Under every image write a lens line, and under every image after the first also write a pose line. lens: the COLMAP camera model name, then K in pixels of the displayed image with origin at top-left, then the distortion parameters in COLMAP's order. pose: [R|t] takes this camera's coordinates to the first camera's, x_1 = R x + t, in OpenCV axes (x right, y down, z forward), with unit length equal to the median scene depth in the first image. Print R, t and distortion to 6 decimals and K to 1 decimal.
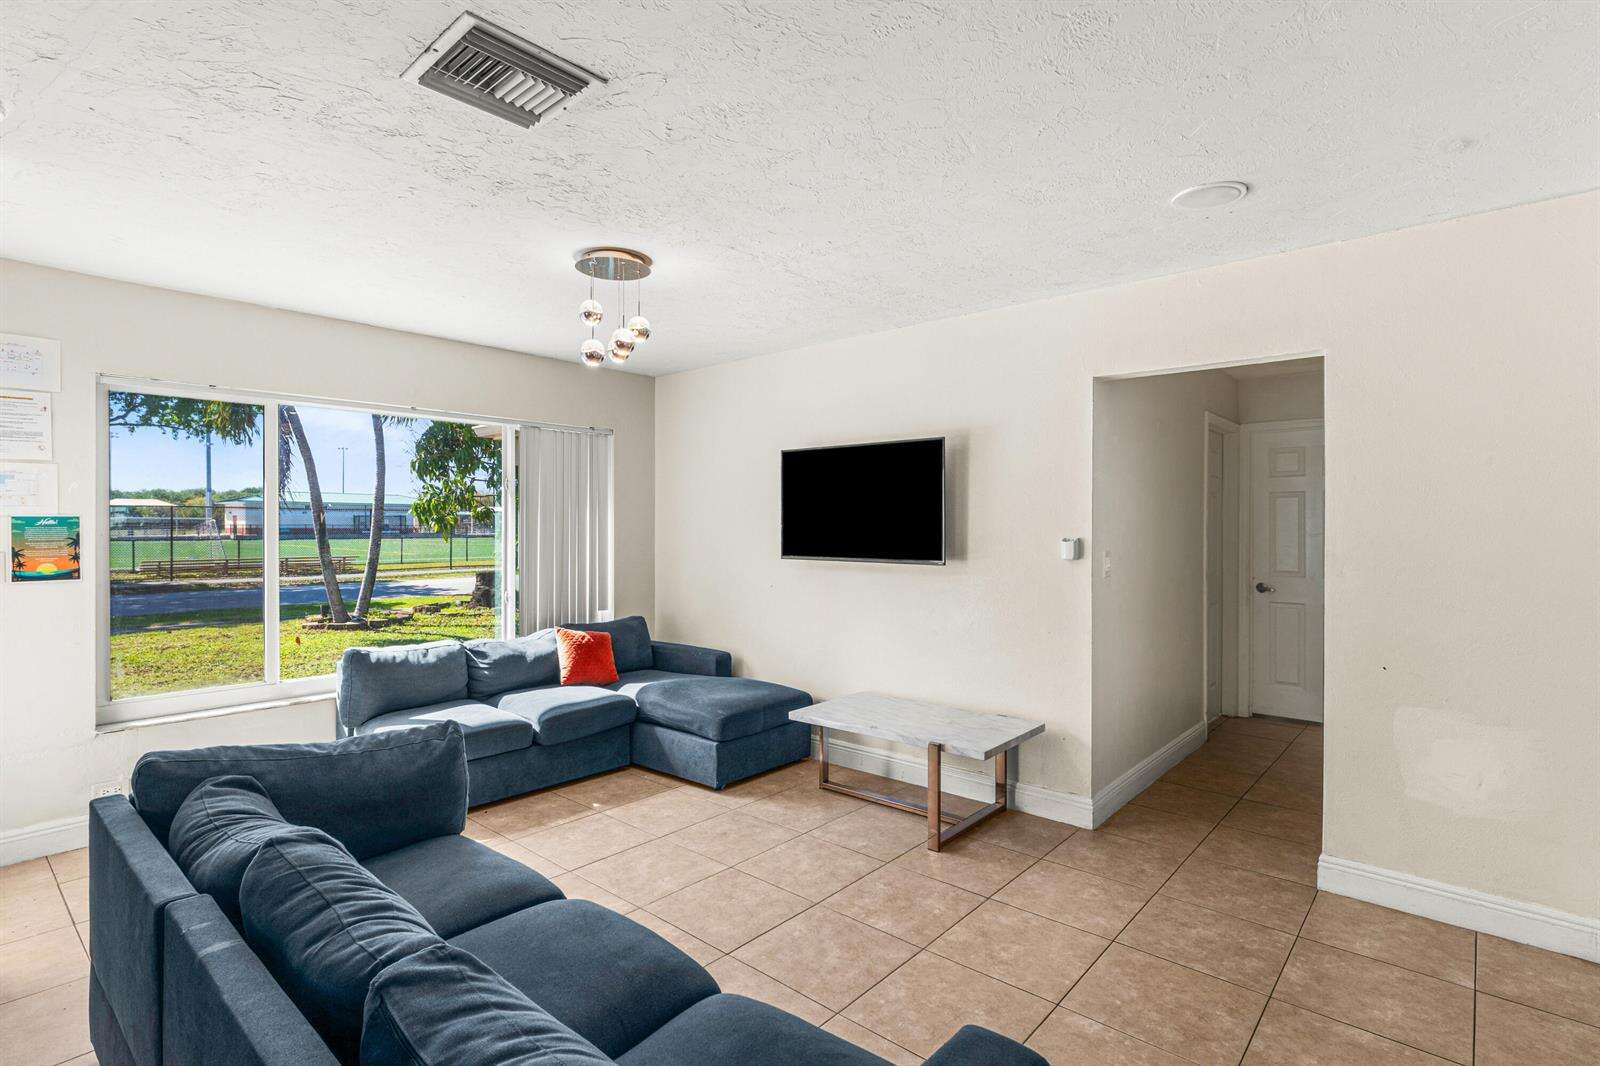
lens RADIAL K [[774.0, 0, 783.7], [0, 774.0, 538.1], [0, 0, 1]] dist [0.000881, 0.000100]
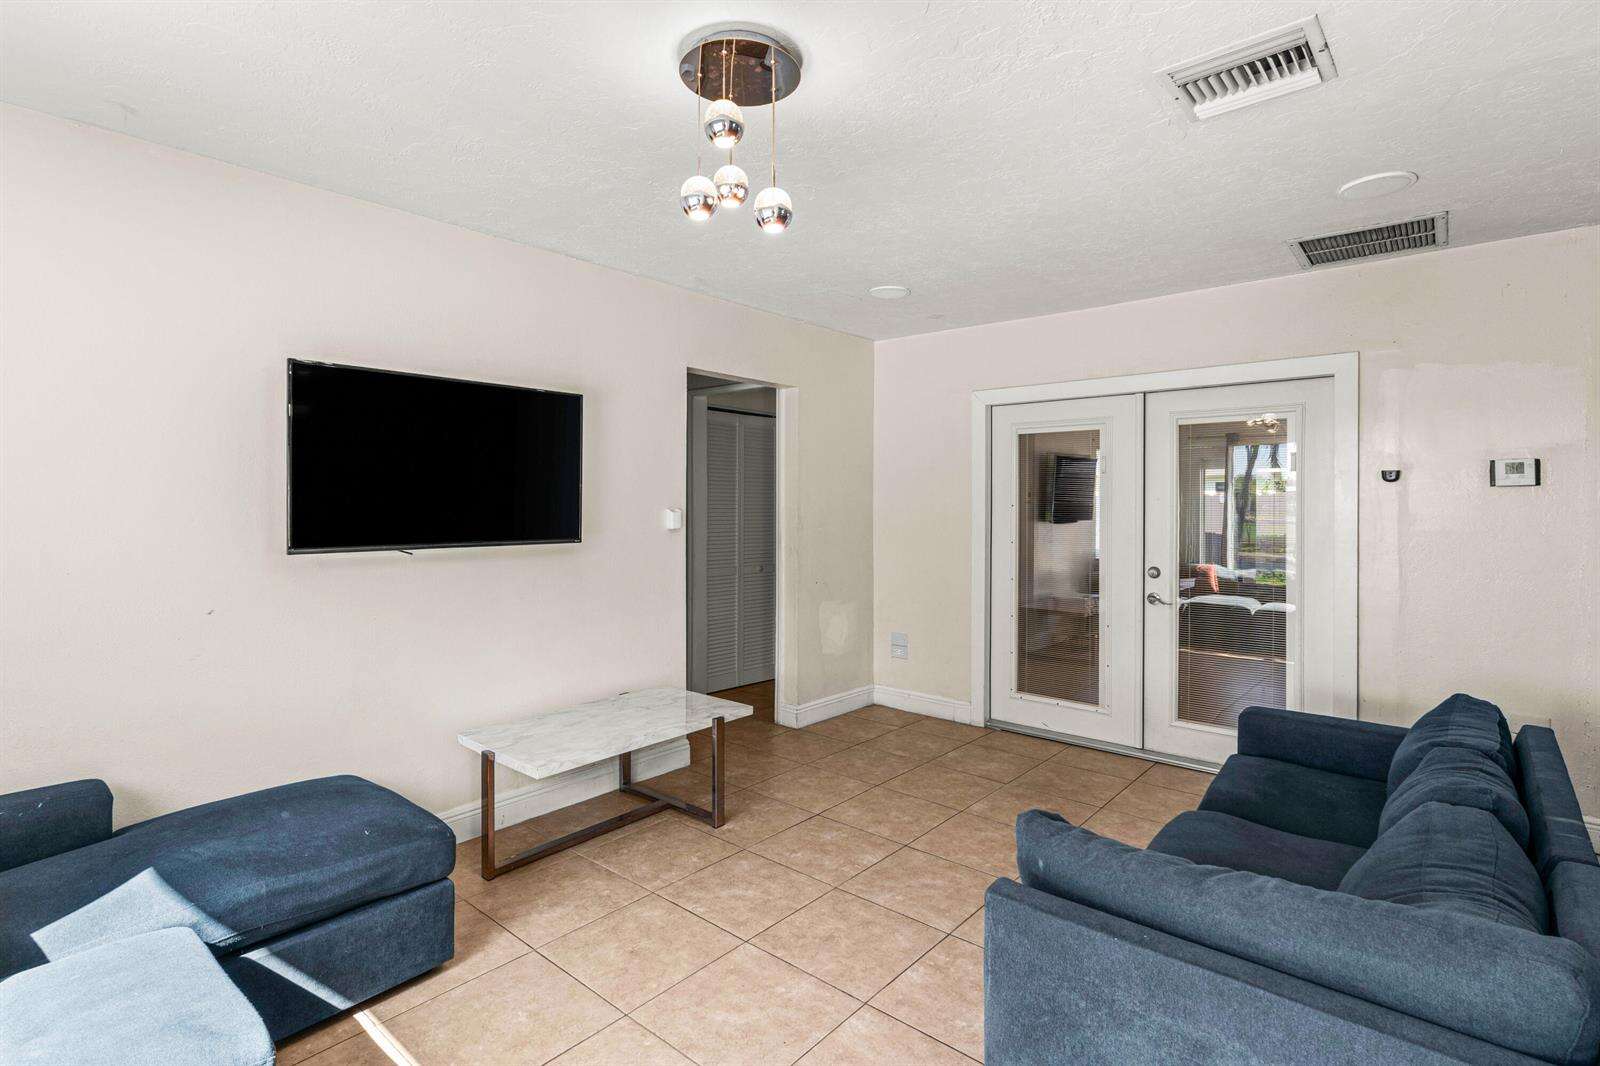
lens RADIAL K [[780.2, 0, 794.0], [0, 780.2, 518.9], [0, 0, 1]] dist [-0.000580, -0.000953]
pose [[-0.014176, -0.023913, 0.999614, -0.842218], [0.015345, 0.999591, 0.024130, -0.010923], [-0.999782, 0.015681, -0.013803, 0.971195]]
